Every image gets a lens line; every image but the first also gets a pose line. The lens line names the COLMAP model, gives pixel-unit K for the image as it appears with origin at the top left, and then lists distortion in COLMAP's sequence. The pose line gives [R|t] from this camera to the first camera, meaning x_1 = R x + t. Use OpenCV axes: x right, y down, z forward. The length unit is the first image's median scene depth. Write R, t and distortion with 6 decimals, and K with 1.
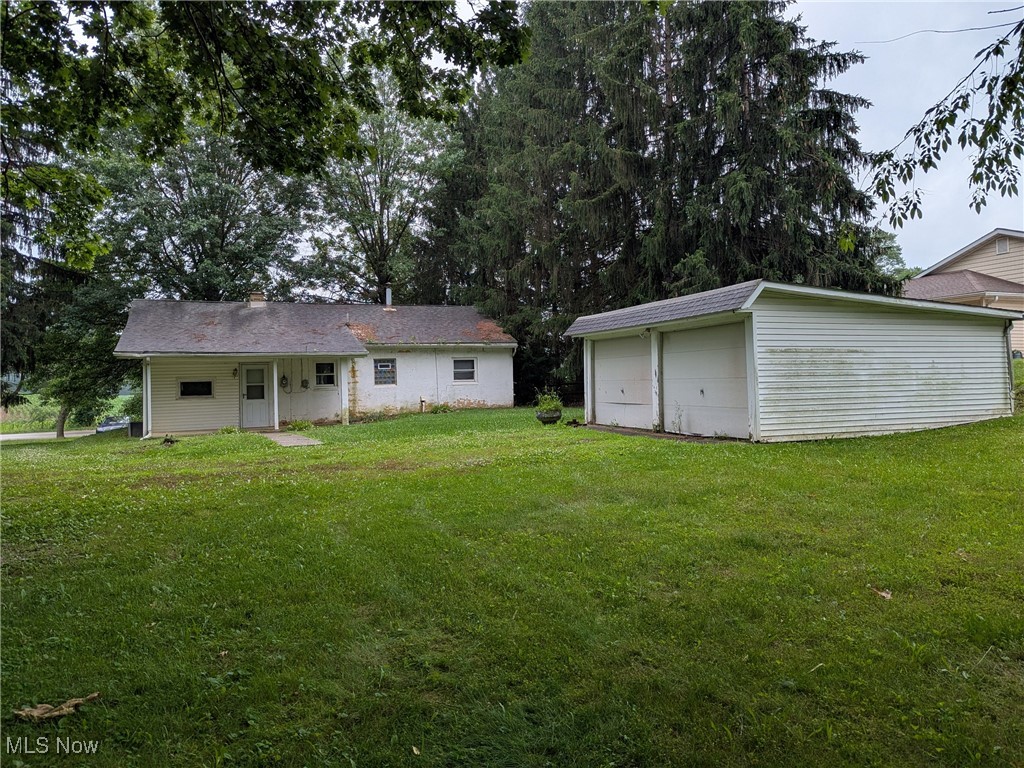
lens RADIAL K [[730.4, 0, 509.2], [0, 730.4, 372.0], [0, 0, 1]] dist [0.070209, -0.072349]
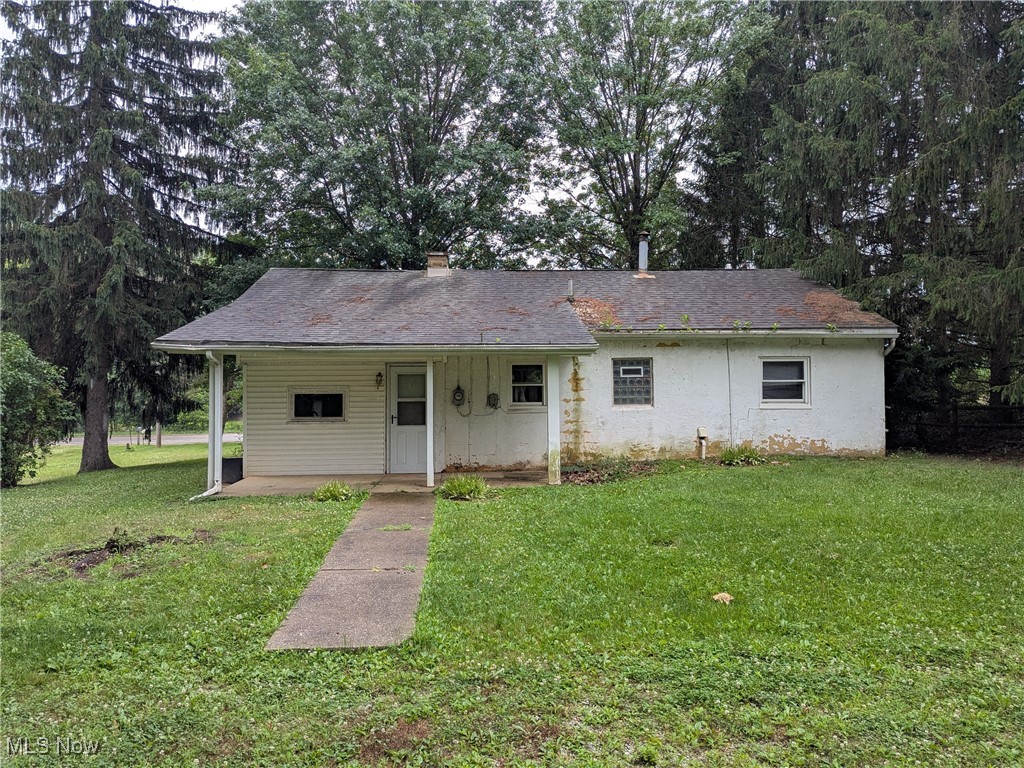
lens RADIAL K [[730.4, 0, 509.2], [0, 730.4, 372.0], [0, 0, 1]] dist [0.070209, -0.072349]
pose [[0.939321, 0.013918, -0.342756, -0.066985], [-0.014678, 0.999892, 0.000378, -0.006343], [0.342725, 0.004676, 0.939424, 0.443779]]
